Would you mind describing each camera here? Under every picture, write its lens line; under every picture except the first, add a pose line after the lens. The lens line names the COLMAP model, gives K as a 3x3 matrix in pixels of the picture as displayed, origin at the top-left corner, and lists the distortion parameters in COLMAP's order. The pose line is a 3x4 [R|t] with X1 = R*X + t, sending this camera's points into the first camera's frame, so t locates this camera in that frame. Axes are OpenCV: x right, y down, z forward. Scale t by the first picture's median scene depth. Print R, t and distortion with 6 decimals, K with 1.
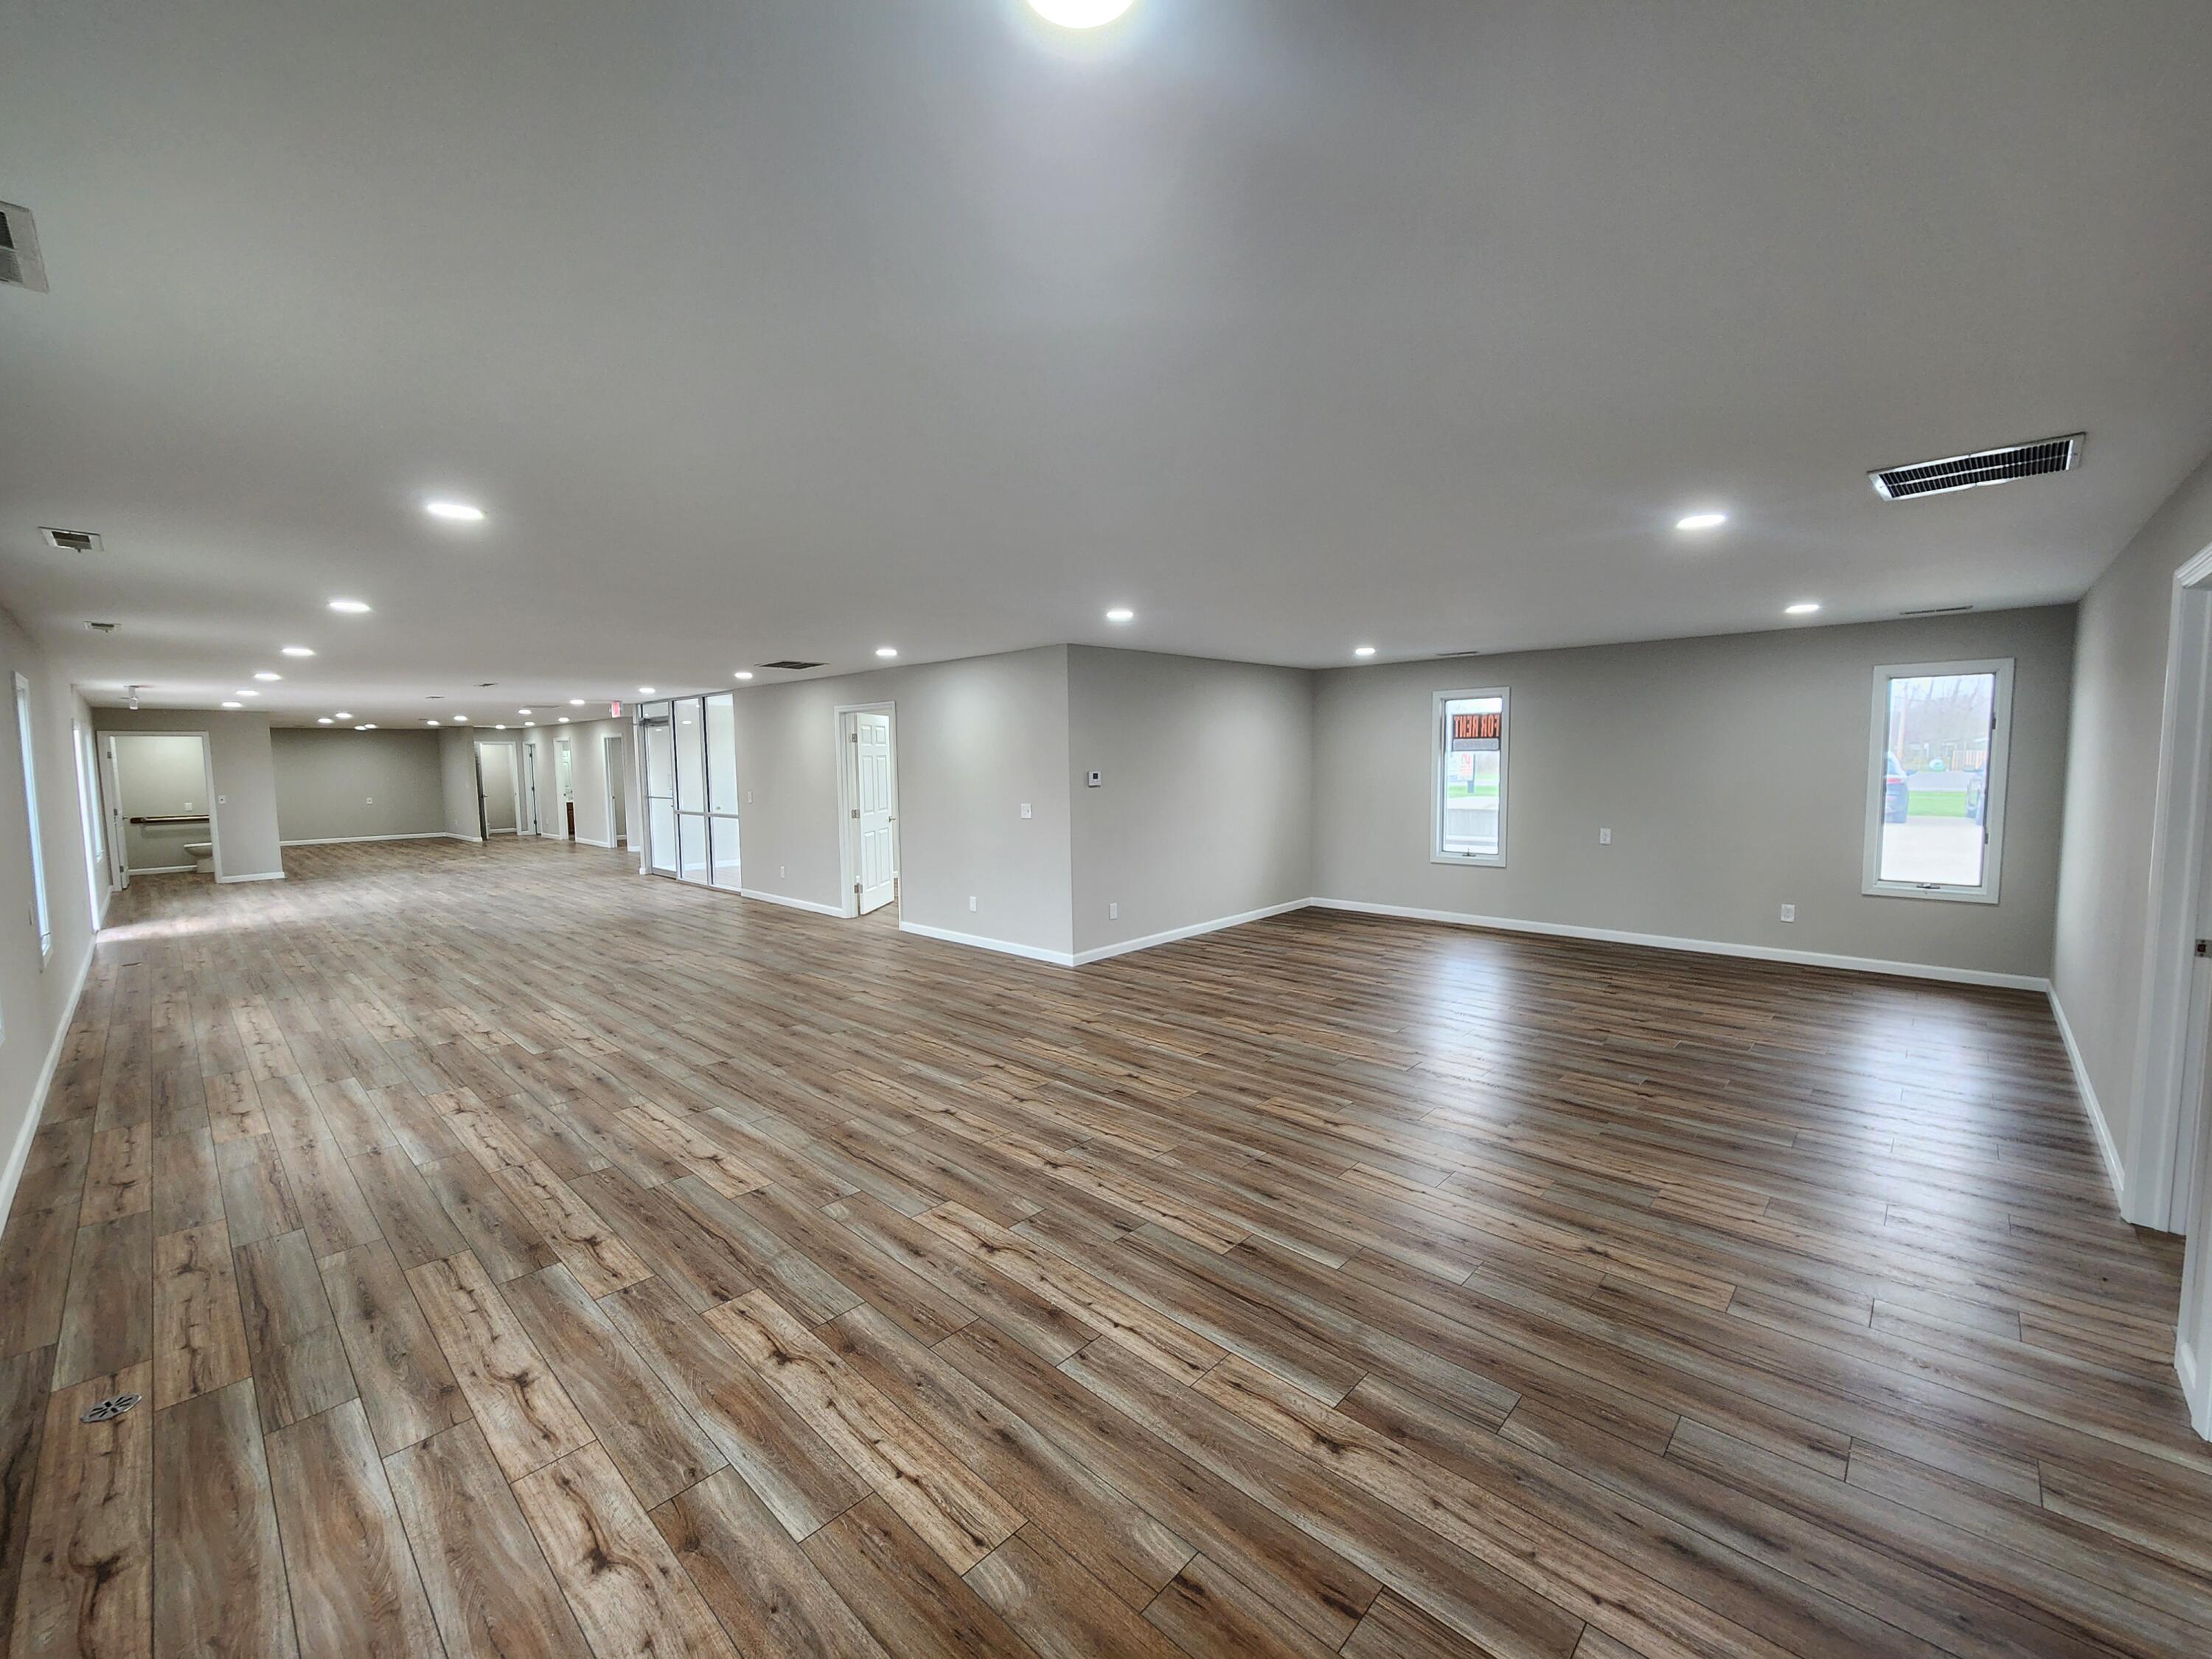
lens RADIAL K [[915.8, 0, 1106.0], [0, 915.8, 829.5], [0, 0, 1]] dist [0.002269, 0.000072]
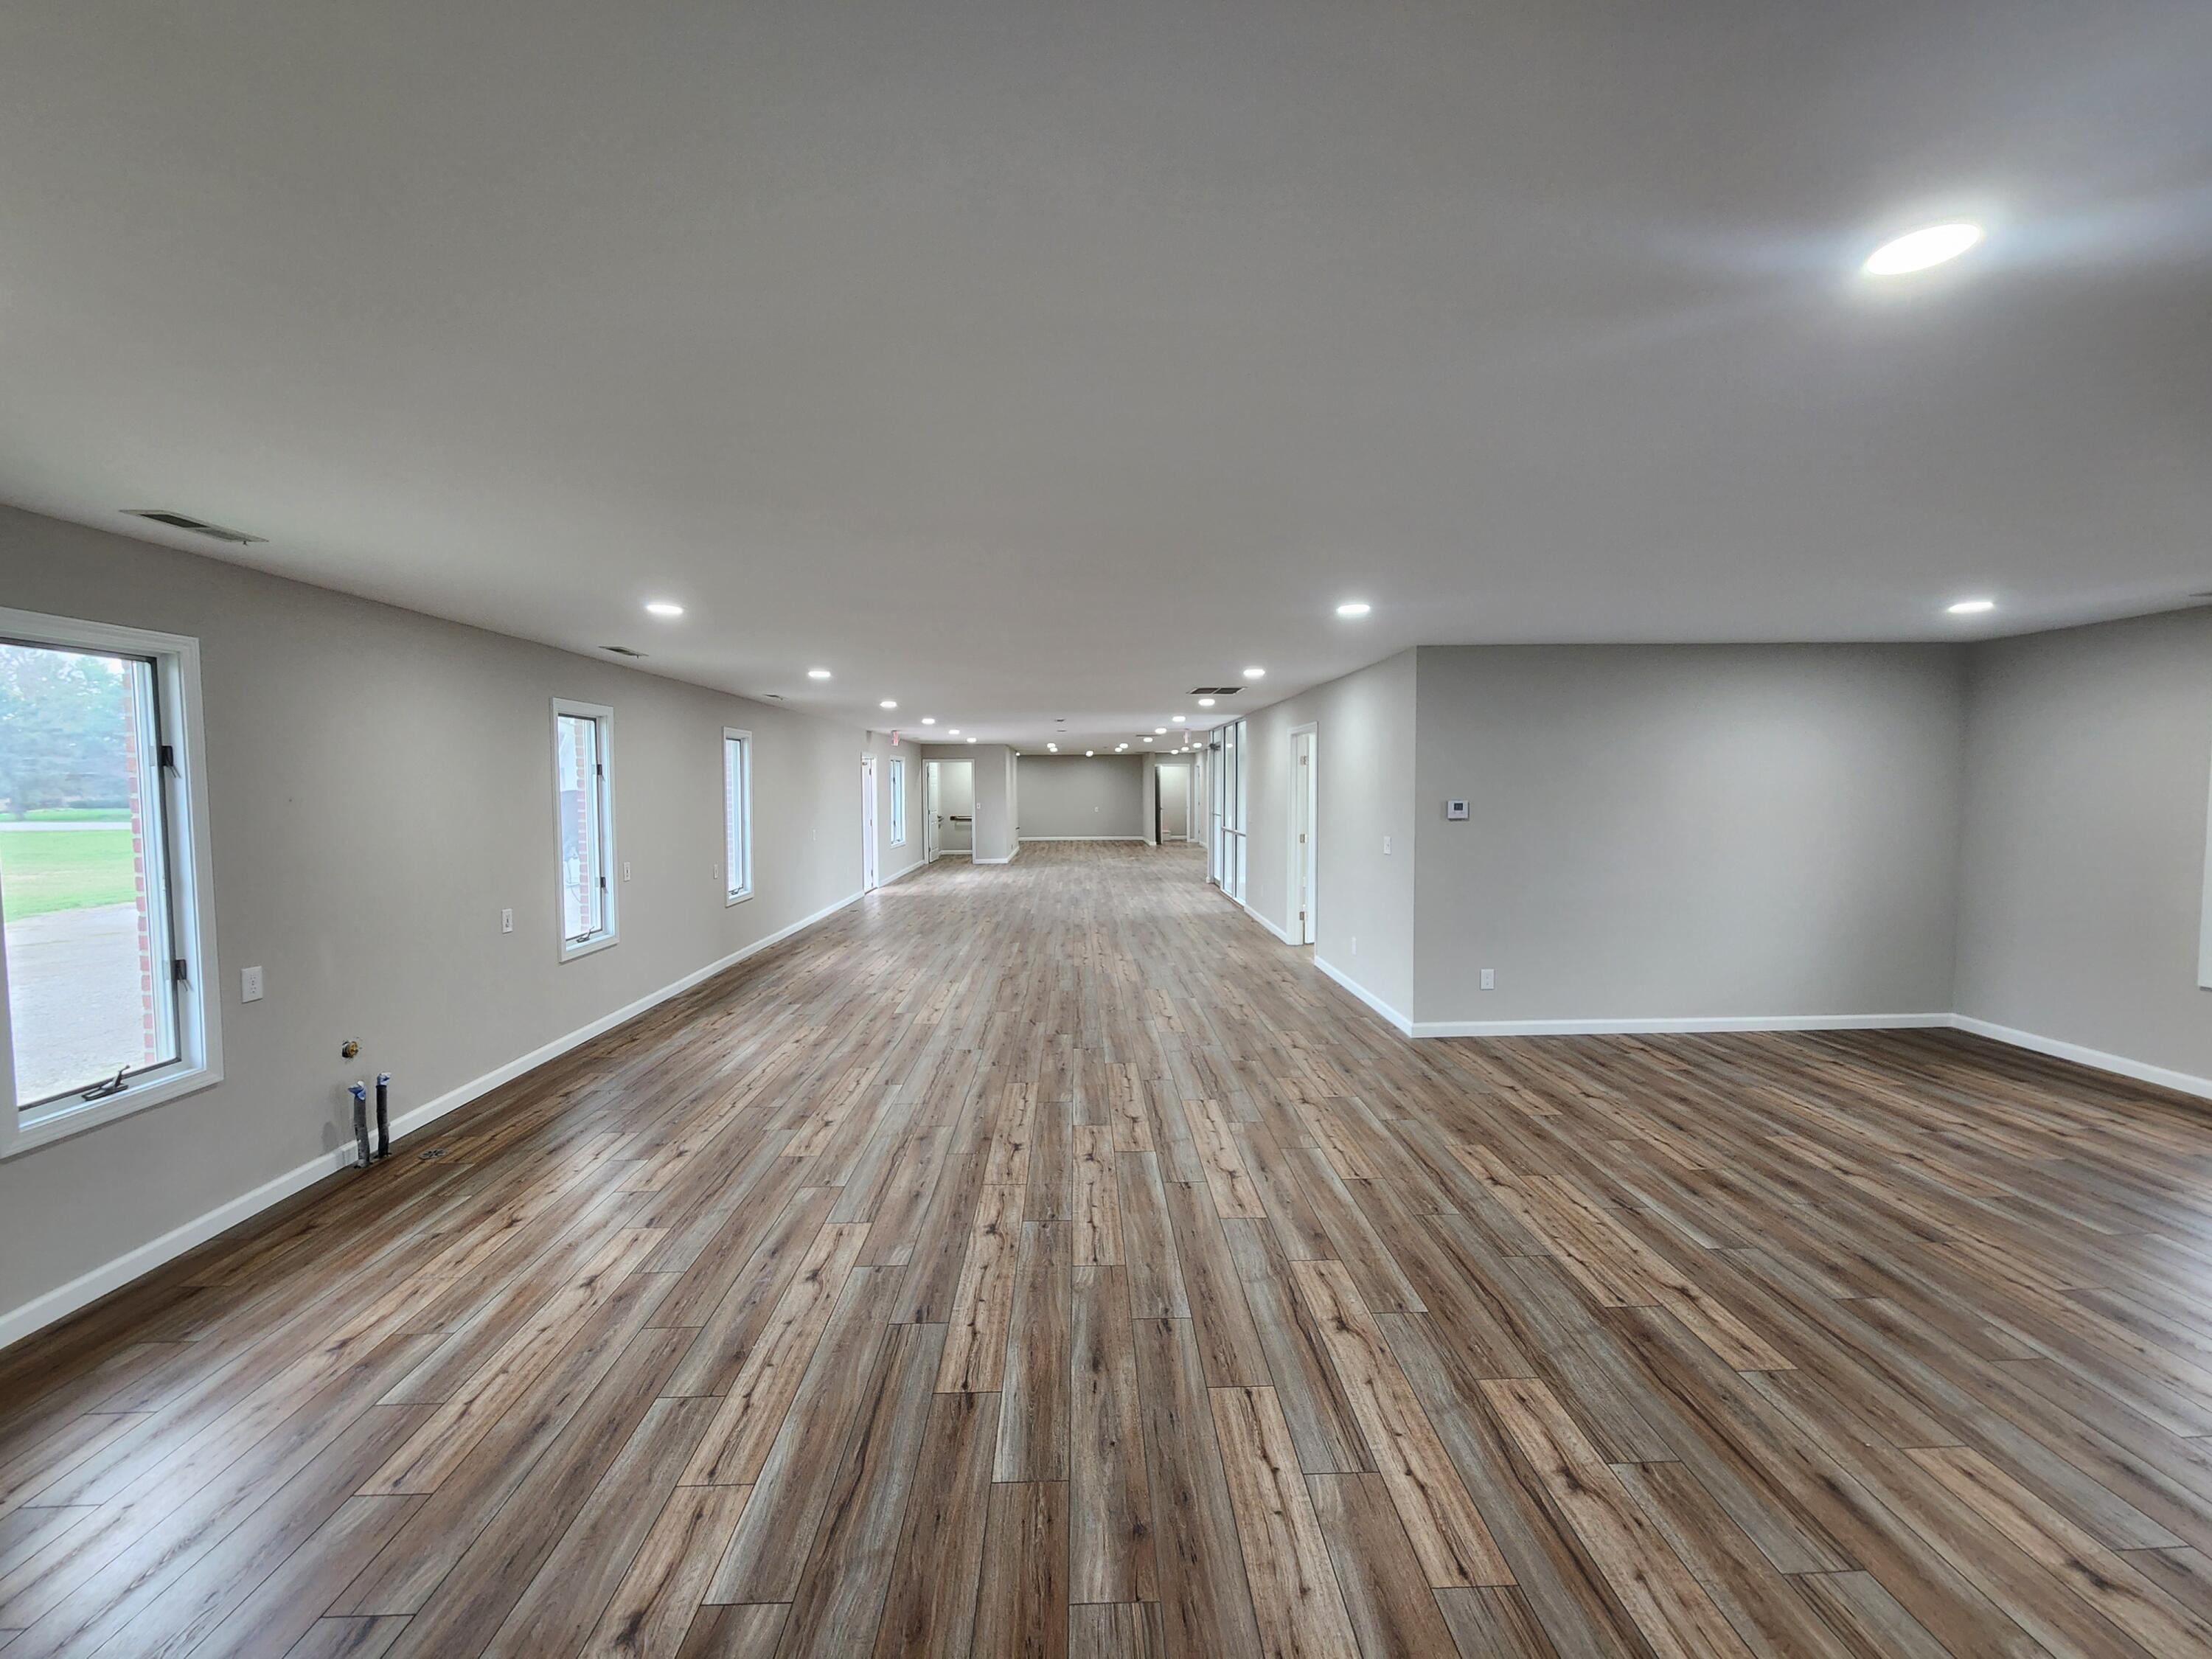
lens RADIAL K [[915.8, 0, 1106.0], [0, 915.8, 829.5], [0, 0, 1]] dist [0.002269, 0.000072]
pose [[0.702730, 0.045637, -0.709991, 0.471617], [-0.059797, 0.998198, 0.004977, -0.033366], [0.708939, 0.038958, 0.704193, 0.299101]]
